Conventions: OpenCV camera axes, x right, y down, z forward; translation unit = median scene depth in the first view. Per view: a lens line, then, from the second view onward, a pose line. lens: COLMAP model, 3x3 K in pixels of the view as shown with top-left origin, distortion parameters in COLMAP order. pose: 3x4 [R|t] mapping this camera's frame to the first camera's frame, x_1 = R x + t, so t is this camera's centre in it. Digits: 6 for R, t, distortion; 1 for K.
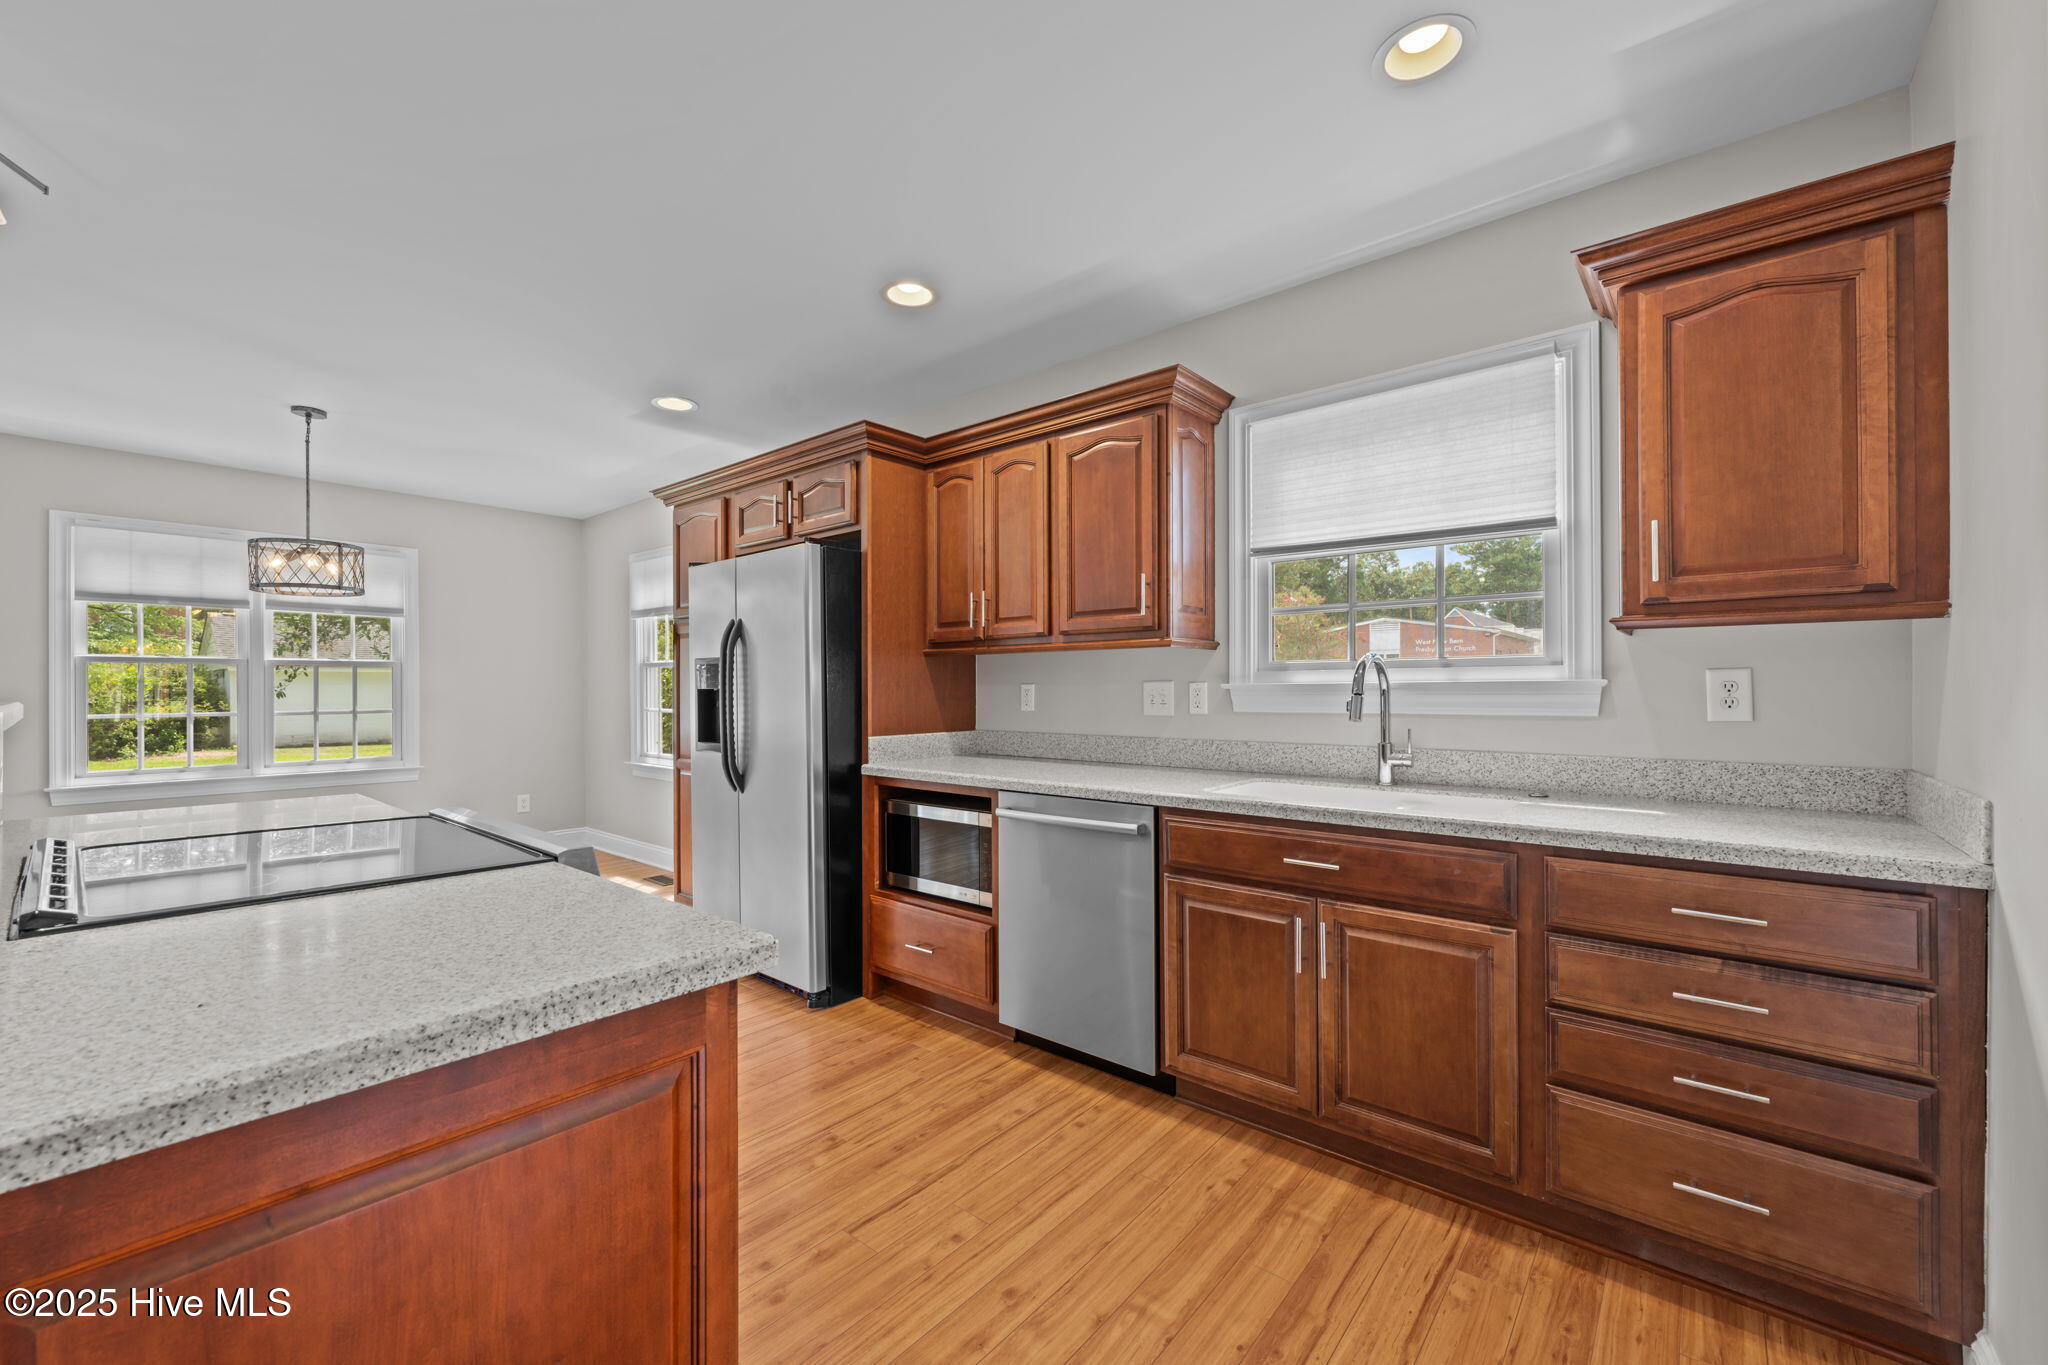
lens RADIAL K [[814.9, 0, 1024.9], [0, 814.9, 685.9], [0, 0, 1]] dist [0.007284, -0.000141]
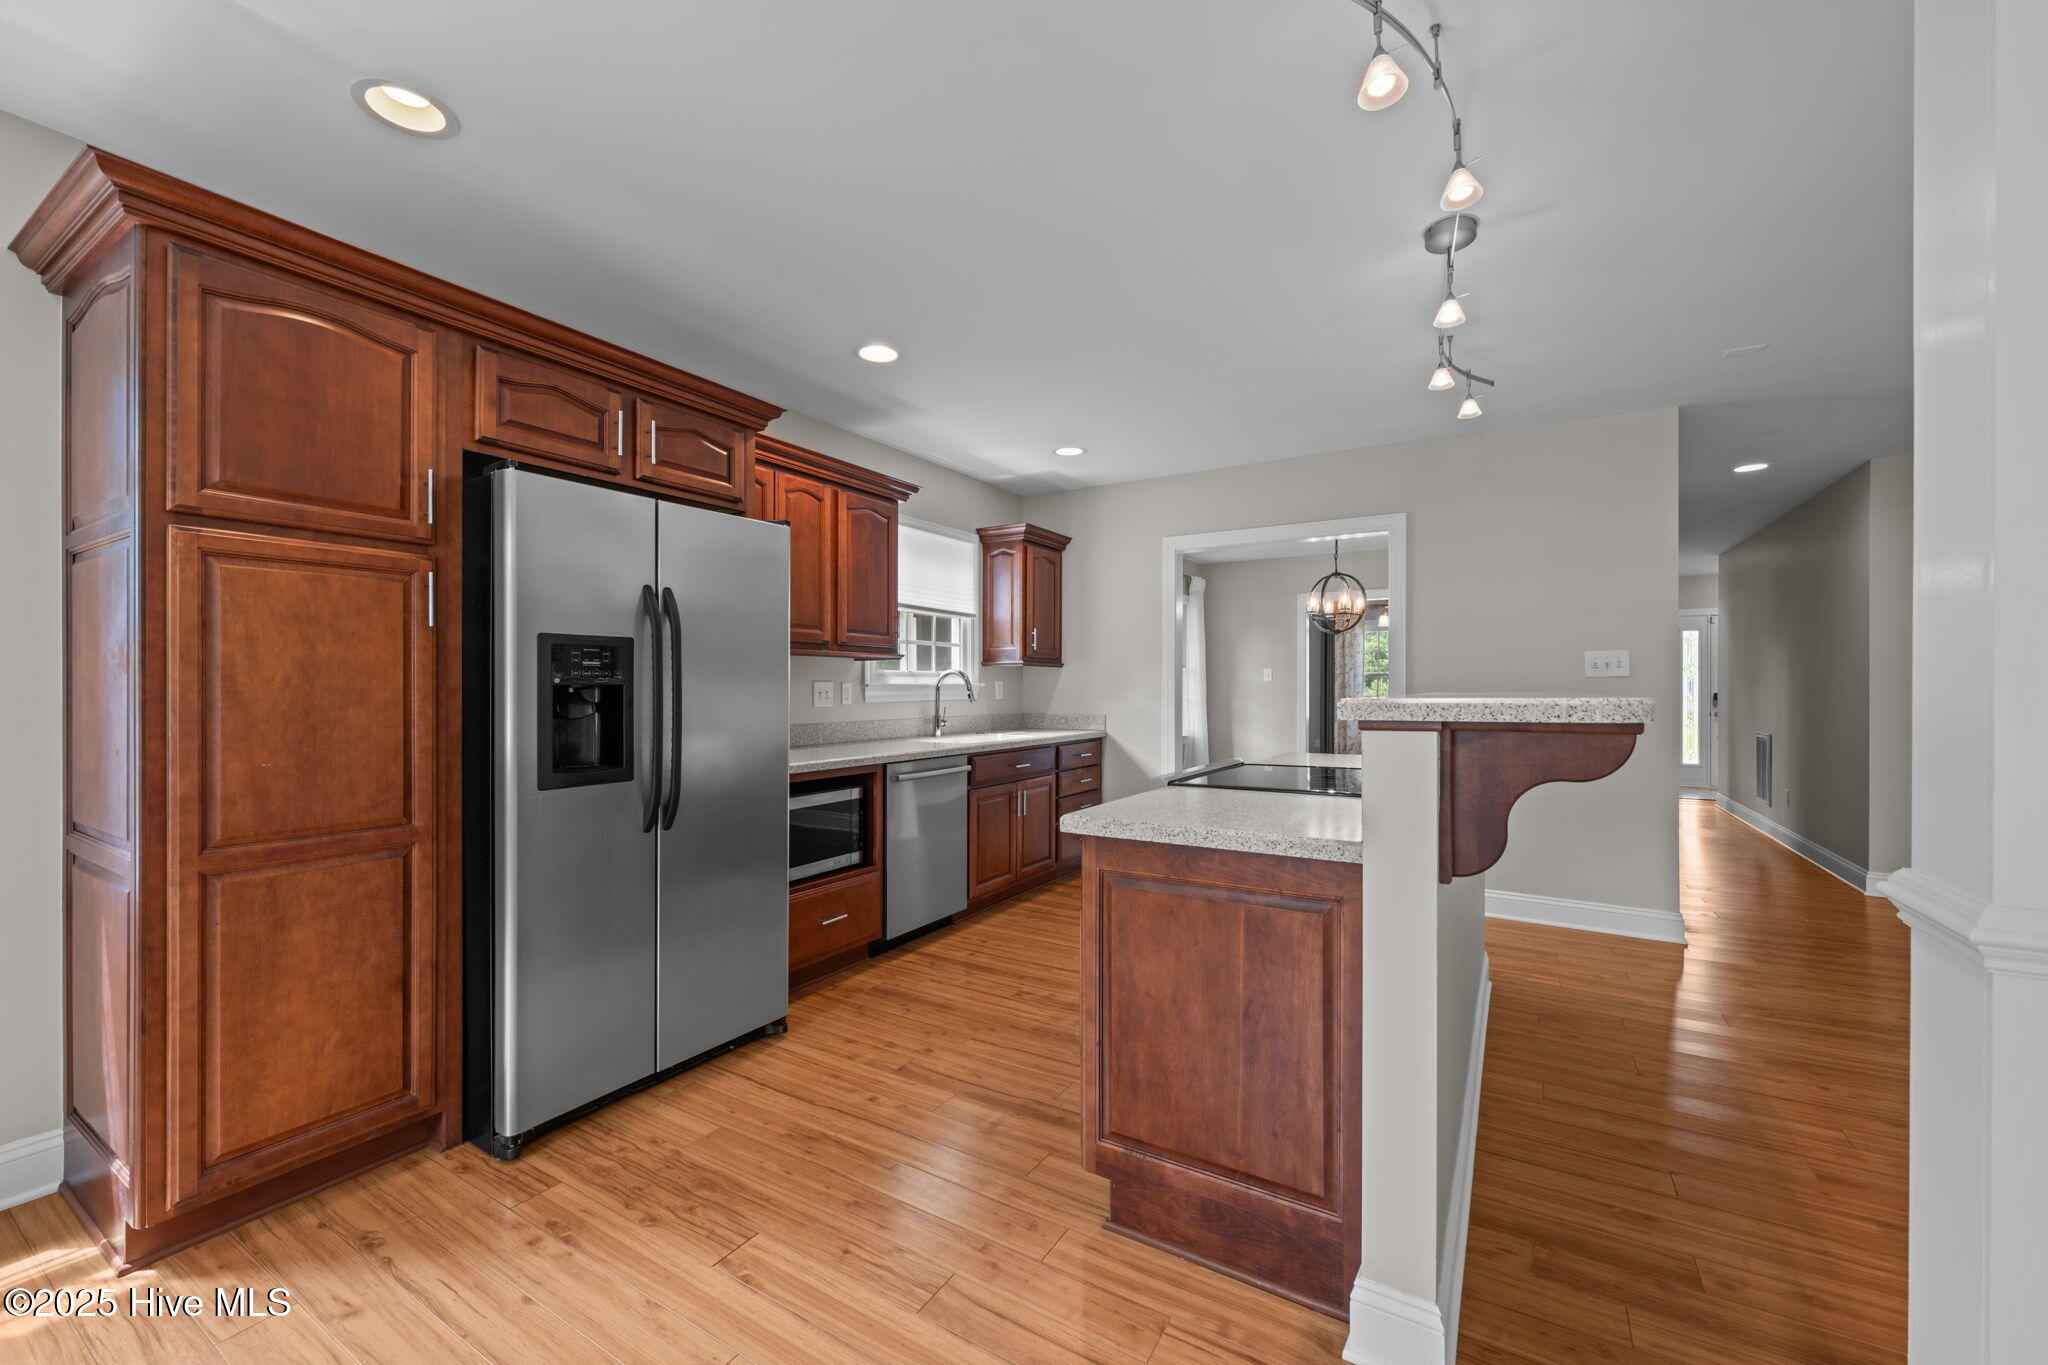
lens RADIAL K [[814.9, 0, 1022.8], [0, 814.9, 684.2], [0, 0, 1]] dist [0.007284, -0.000141]
pose [[-0.144846, 0.002019, 0.989452, -1.419391], [-0.008055, 0.999962, -0.003220, 0.000782], [-0.989421, -0.008437, -0.144825, 1.014733]]
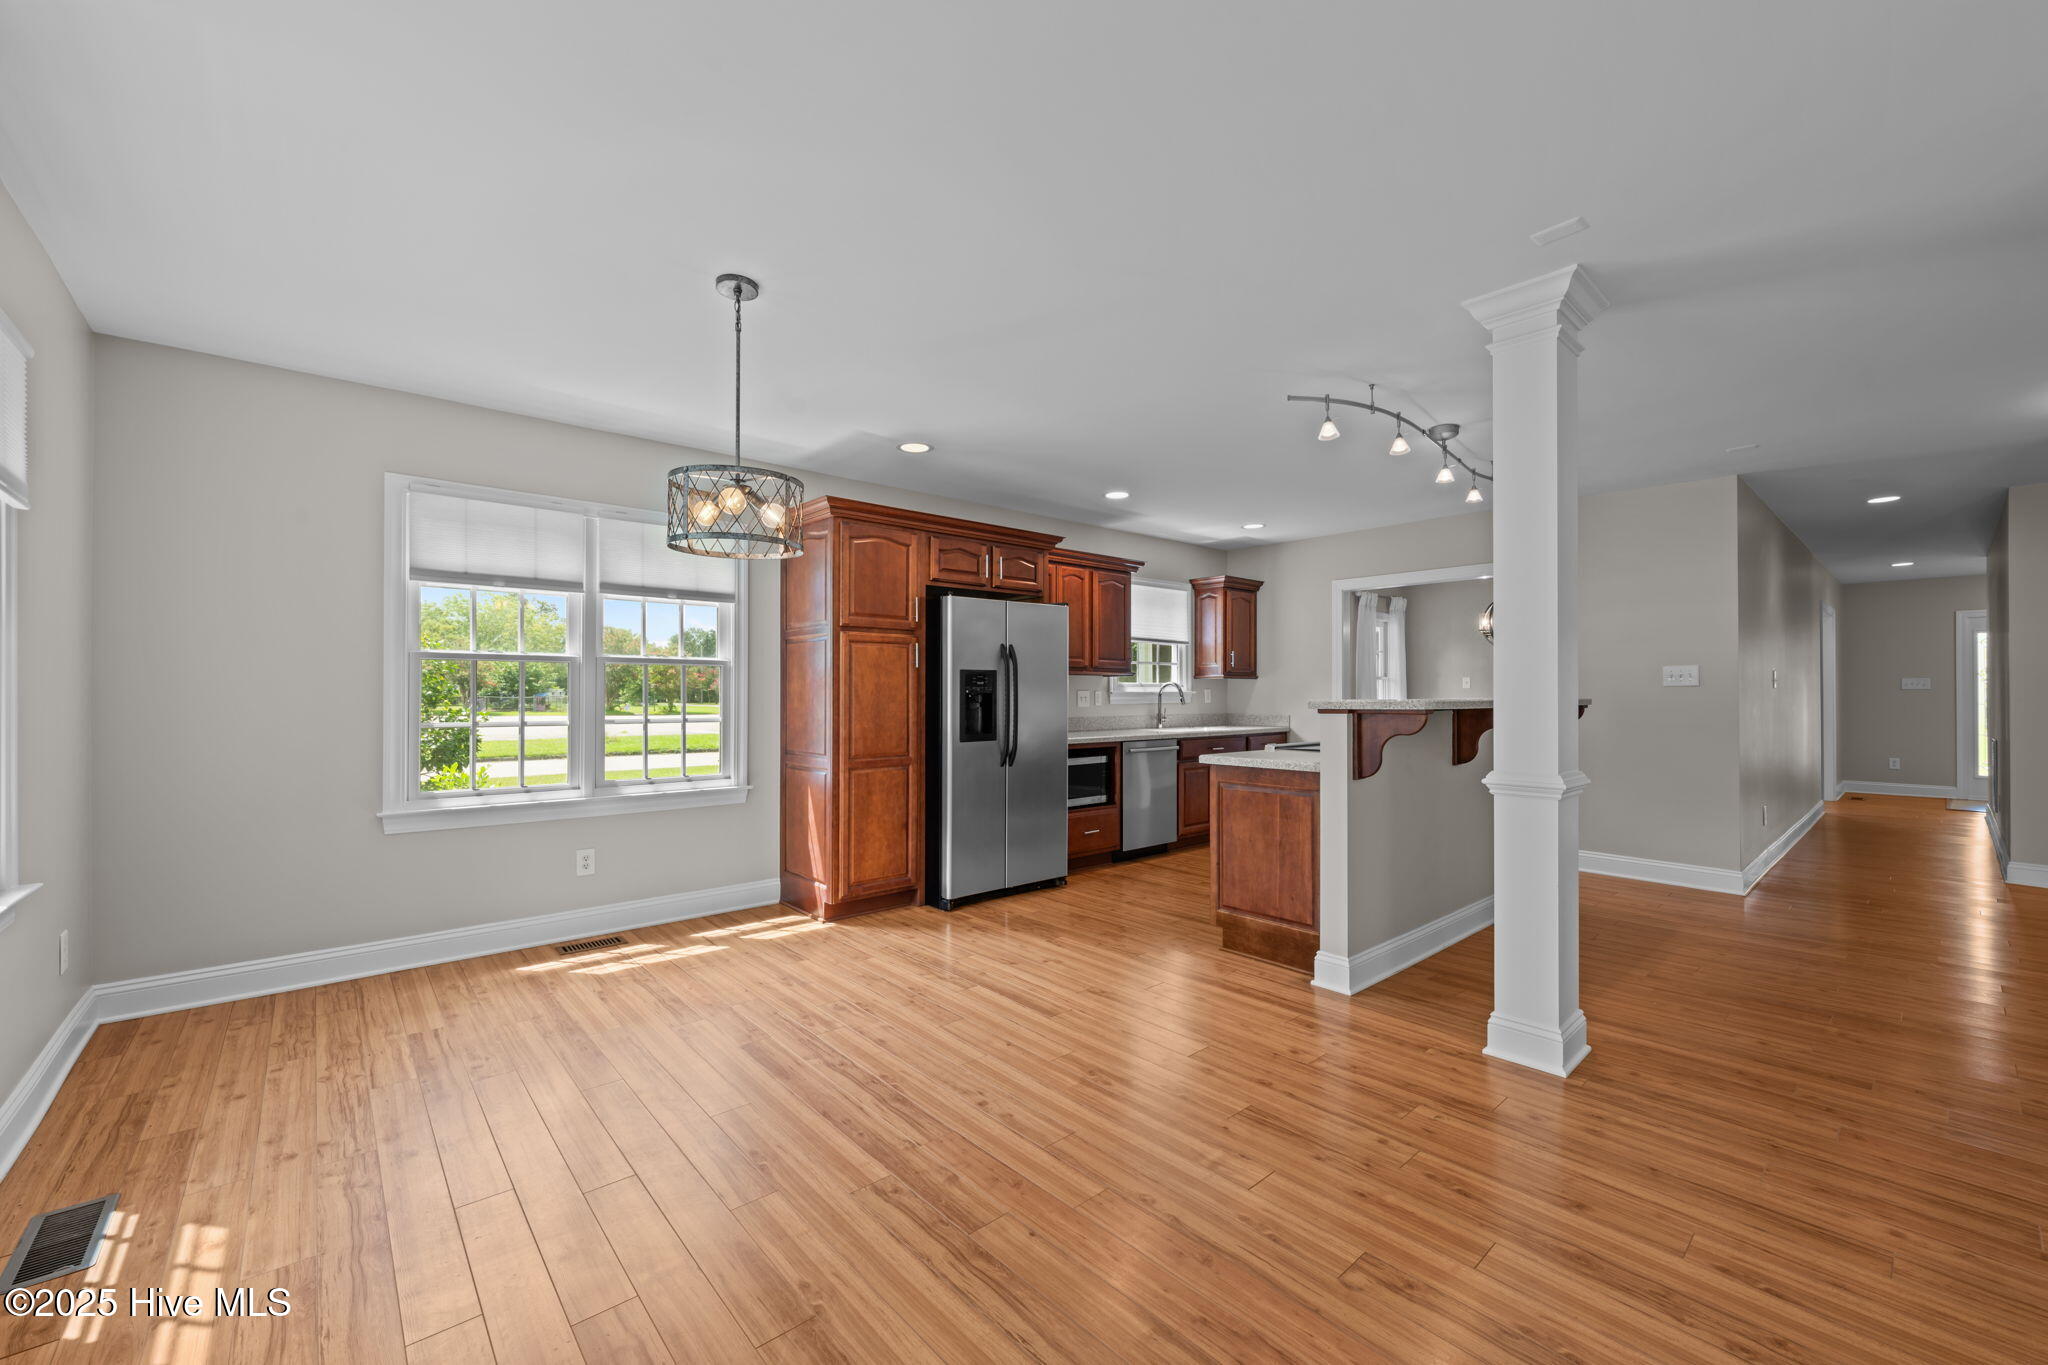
lens RADIAL K [[814.9, 0, 1029.1], [0, 814.9, 692.0], [0, 0, 1]] dist [0.007284, -0.000141]
pose [[0.148433, 0.000499, 0.988922, -2.244987], [-0.007335, 0.999973, 0.000596, -0.002378], [-0.988895, -0.007343, 0.148432, 0.966268]]
